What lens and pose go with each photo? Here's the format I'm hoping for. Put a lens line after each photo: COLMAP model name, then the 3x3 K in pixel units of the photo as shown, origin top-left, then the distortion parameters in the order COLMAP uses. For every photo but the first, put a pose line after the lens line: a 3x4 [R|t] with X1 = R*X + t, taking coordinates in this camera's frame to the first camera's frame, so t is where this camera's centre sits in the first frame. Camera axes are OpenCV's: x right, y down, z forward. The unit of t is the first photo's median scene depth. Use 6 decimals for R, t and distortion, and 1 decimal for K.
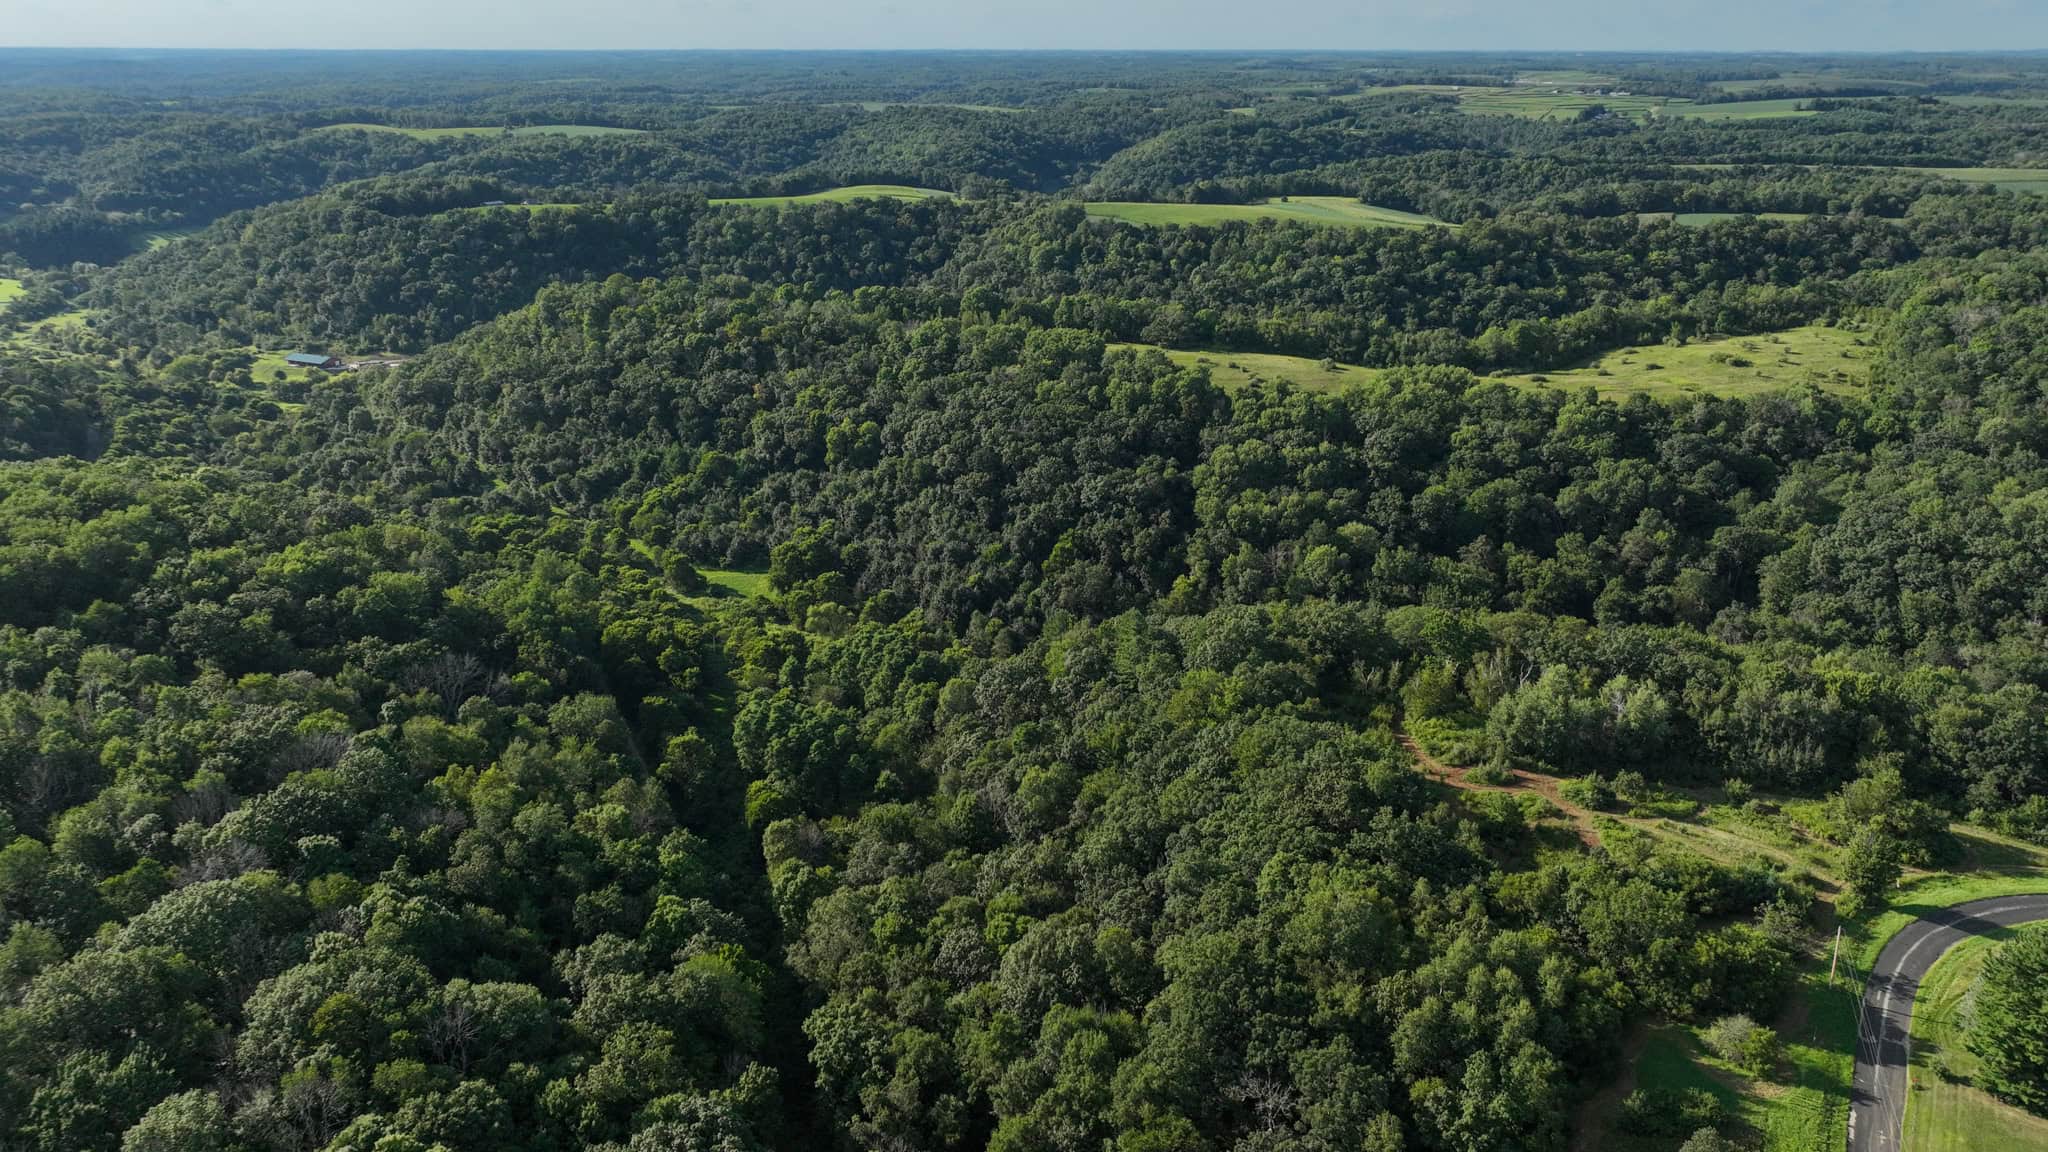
lens RADIAL K [[1436.8, 0, 1026.0], [0, 1436.8, 574.2], [0, 0, 1]] dist [-0.003297, 0.023067]
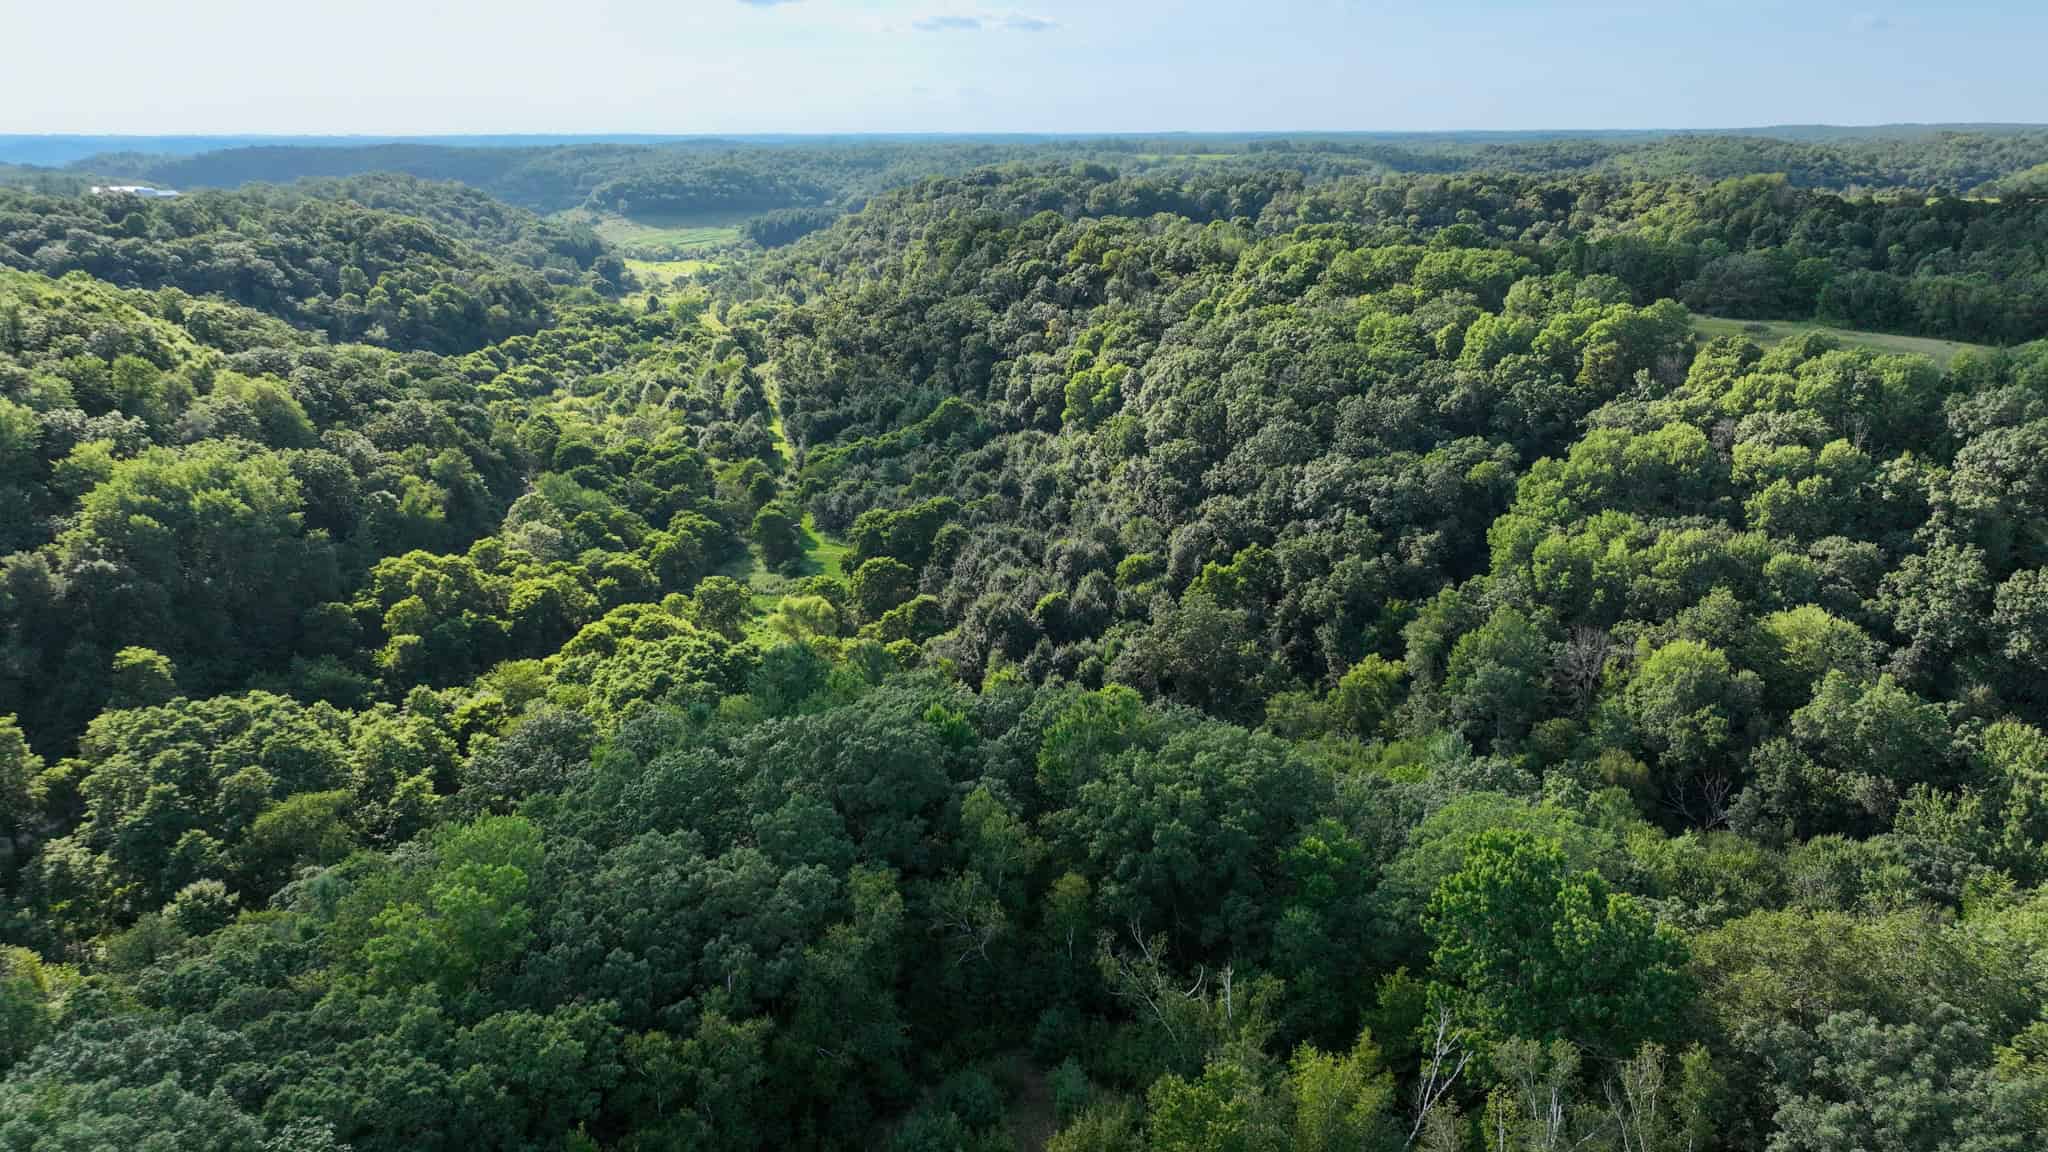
lens RADIAL K [[1436.8, 0, 1025.9], [0, 1436.8, 575.3], [0, 0, 1]] dist [-0.003297, 0.023067]
pose [[0.847520, 0.152425, -0.508405, 0.199441], [-0.178989, 0.983845, -0.003412, -0.002227], [0.499672, 0.093891, 0.861111, 0.424814]]
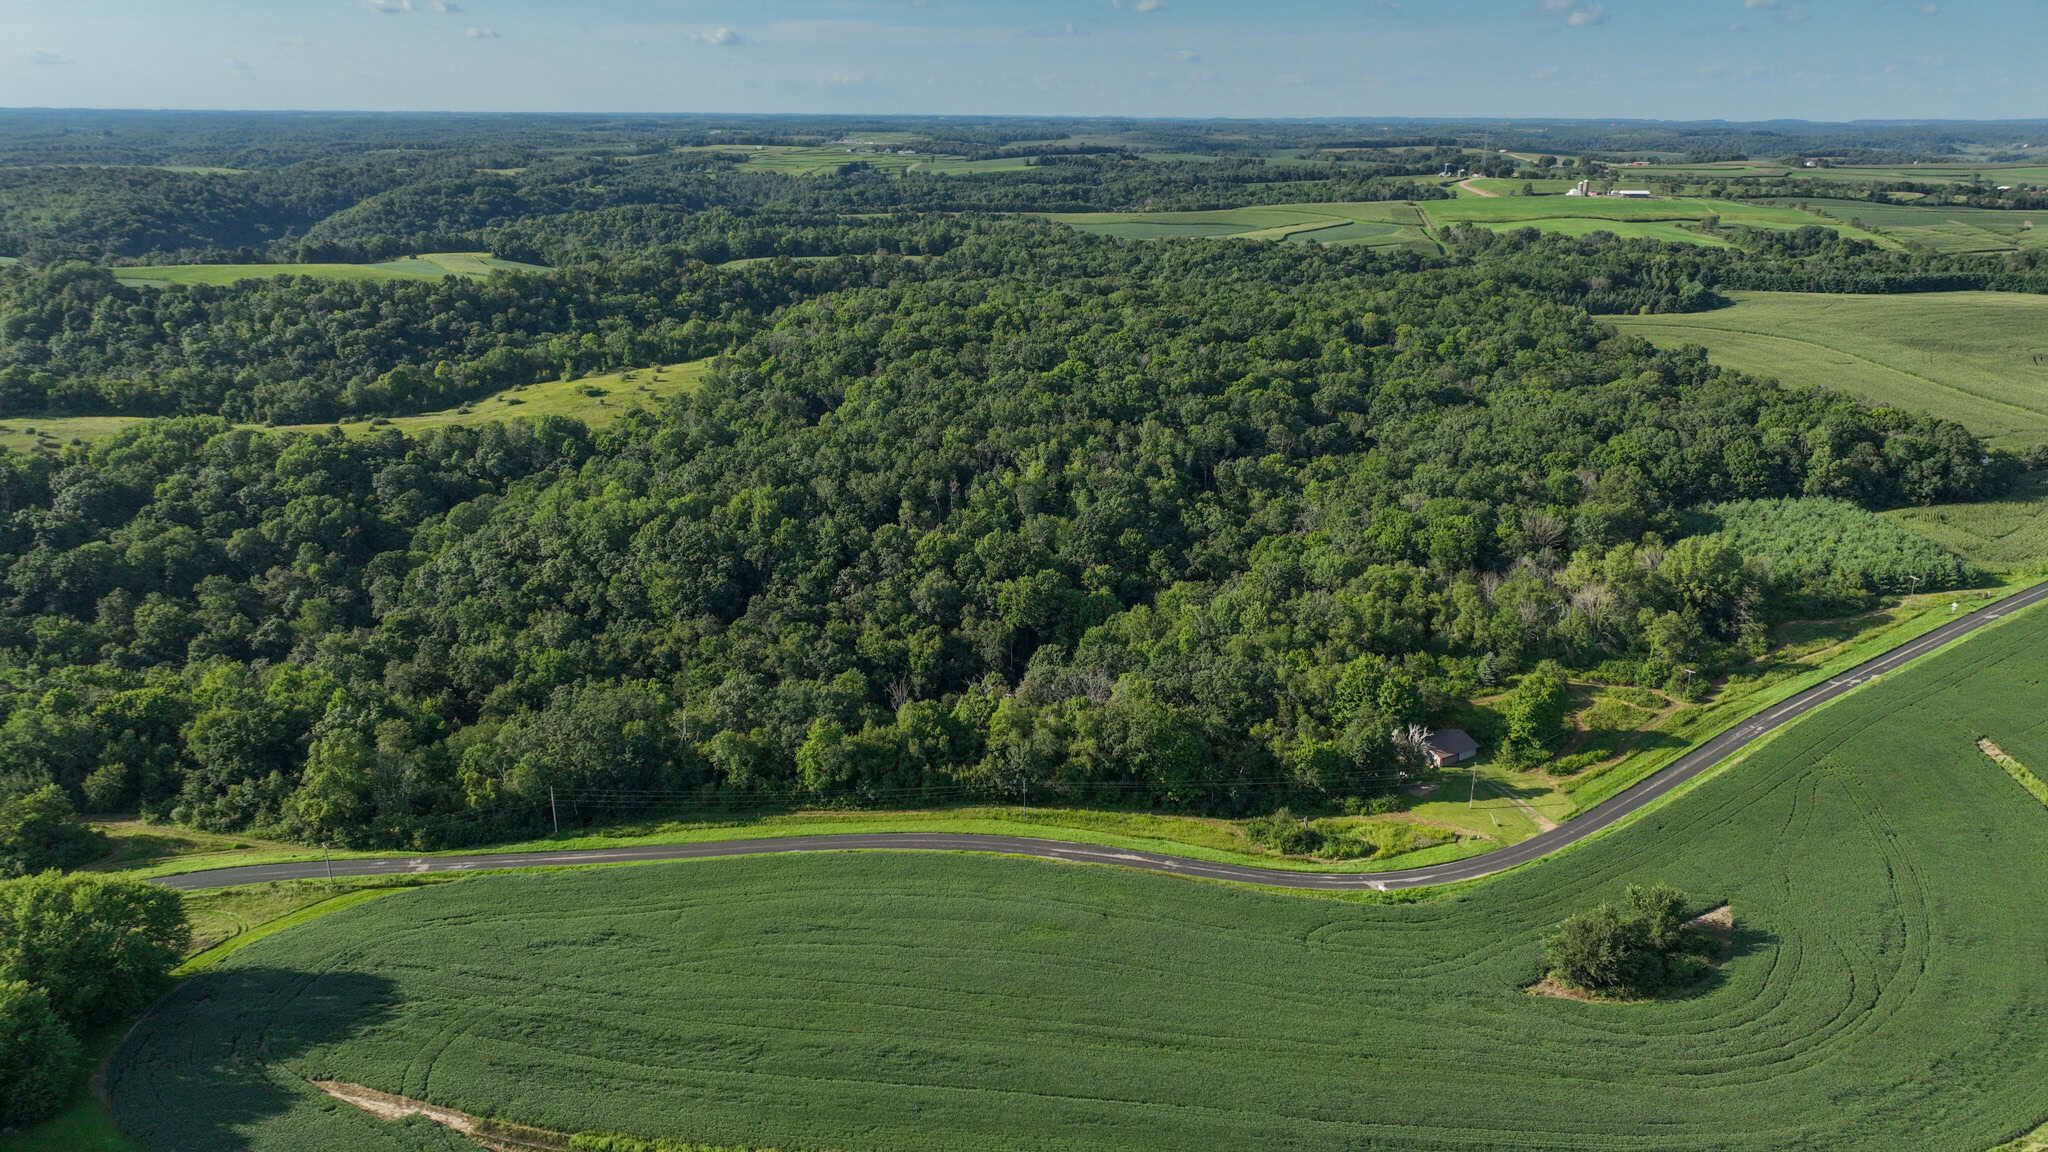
lens RADIAL K [[1436.8, 0, 1021.0], [0, 1436.8, 579.7], [0, 0, 1]] dist [-0.003297, 0.023067]
pose [[0.927641, -0.112193, 0.356223, 0.428174], [0.124951, 0.992079, -0.012930, 0.044233], [-0.351951, 0.056505, 0.934311, -0.090144]]
